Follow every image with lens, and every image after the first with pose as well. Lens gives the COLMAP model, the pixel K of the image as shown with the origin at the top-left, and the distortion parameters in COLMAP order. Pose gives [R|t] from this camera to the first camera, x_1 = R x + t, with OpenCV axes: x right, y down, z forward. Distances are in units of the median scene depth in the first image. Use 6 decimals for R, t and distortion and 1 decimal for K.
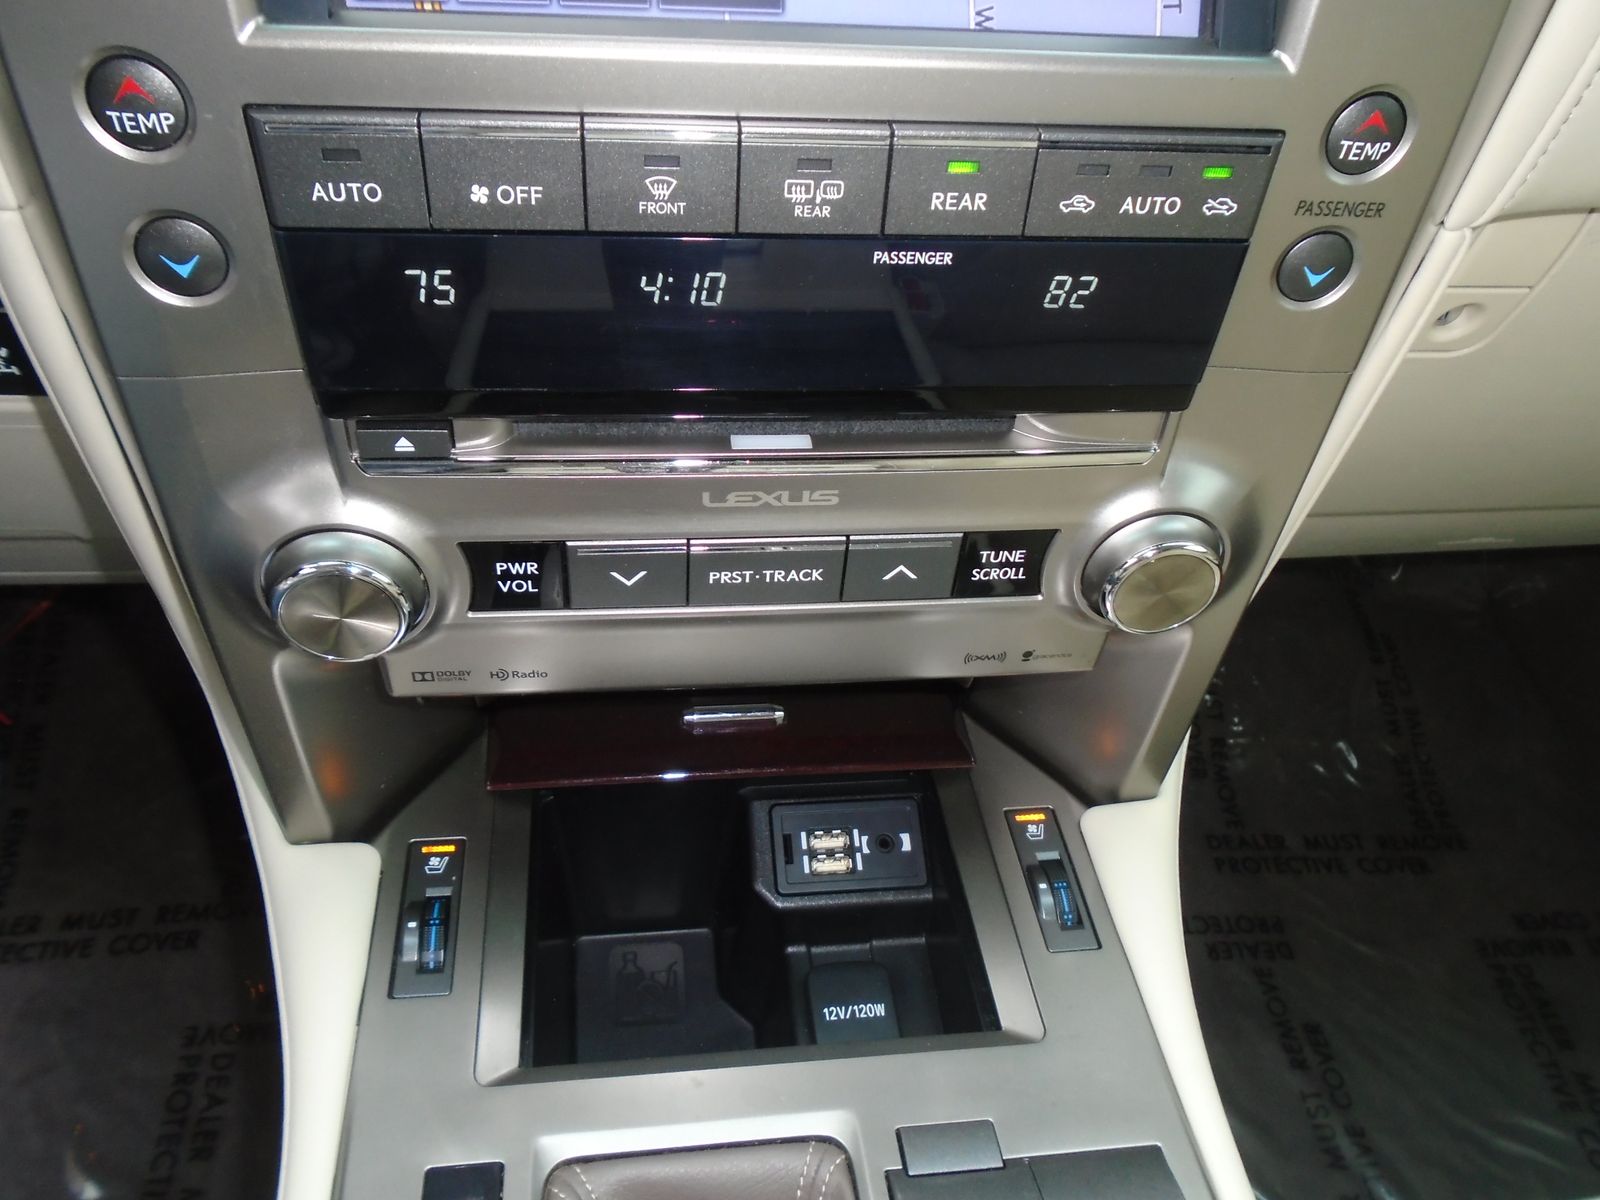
lens RADIAL K [[1228.8, 0, 800.0], [0, 1228.8, 600.0], [0, 0, 1]] dist [-0.008654, 0.003342]
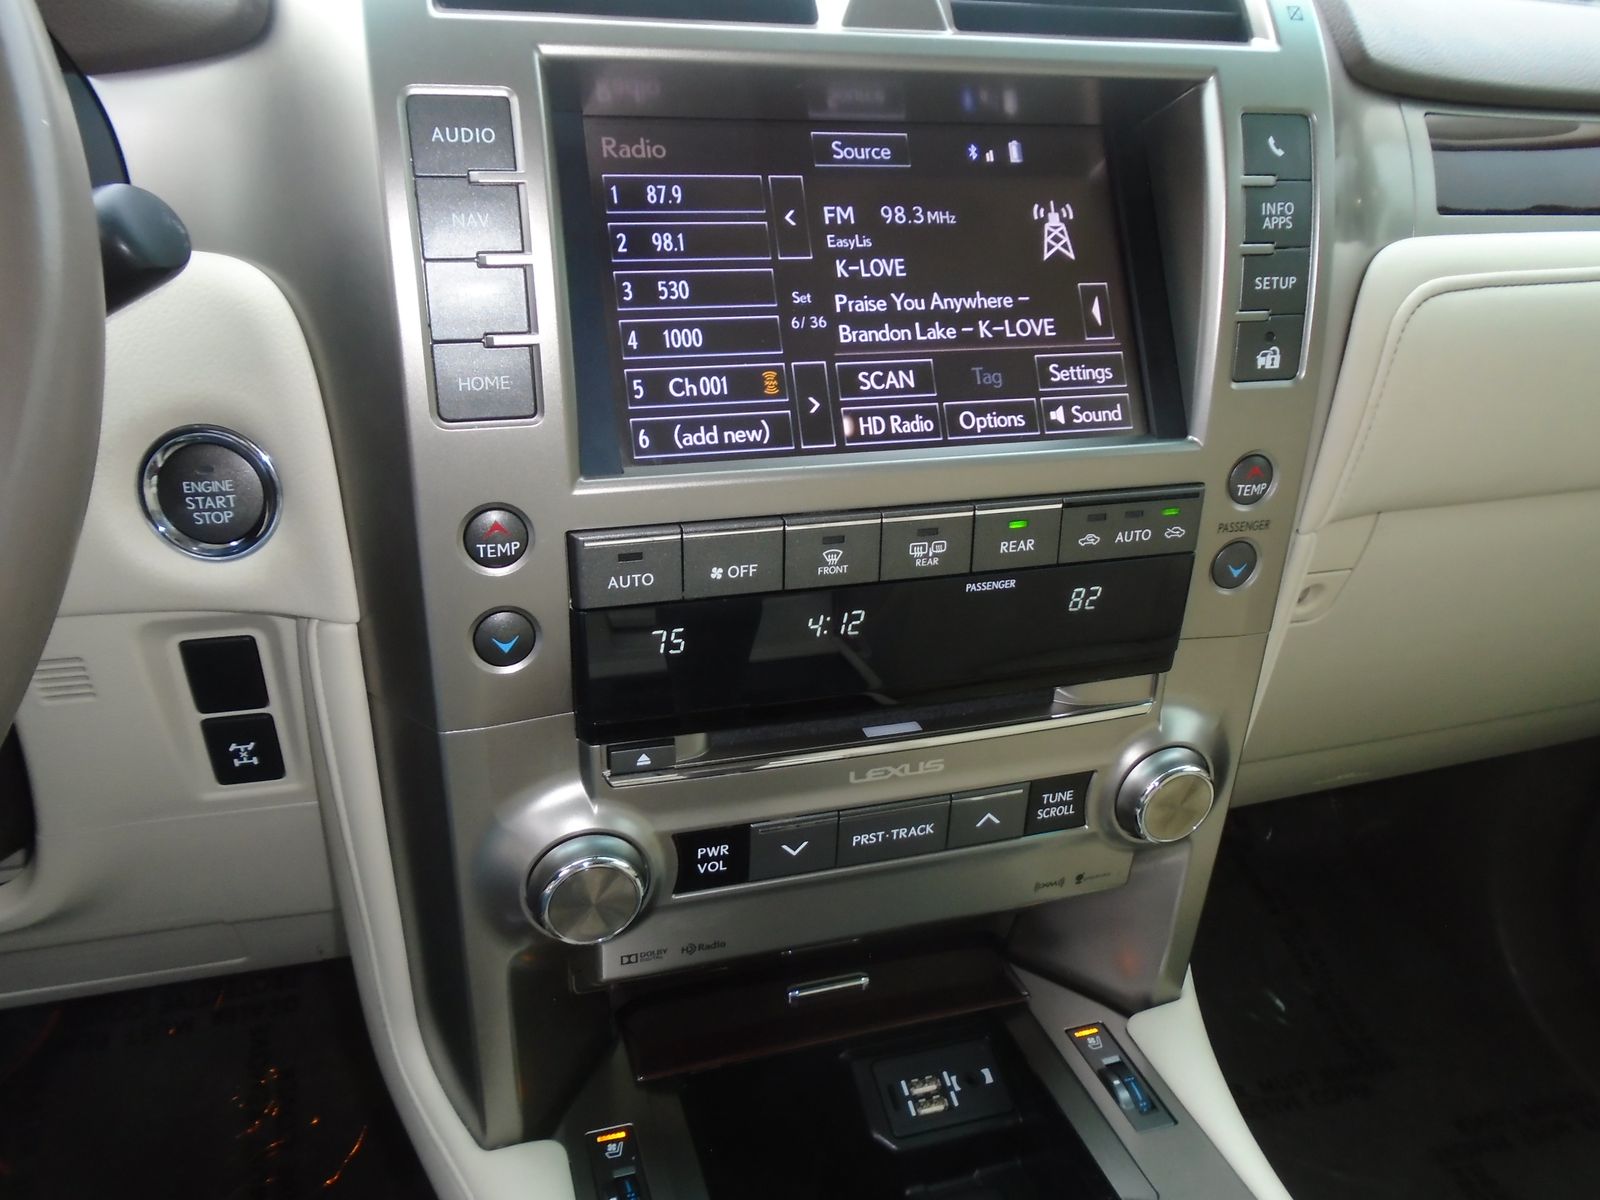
lens RADIAL K [[1239.9, 0, 800.0], [0, 1239.9, 600.0], [0, 0, 1]] dist [-0.017793, 0.007797]
pose [[0.980918, -0.109688, 0.160524, -0.343550], [0.152807, 0.945444, -0.287726, 0.120830], [-0.120206, 0.306765, 0.944164, -0.343890]]
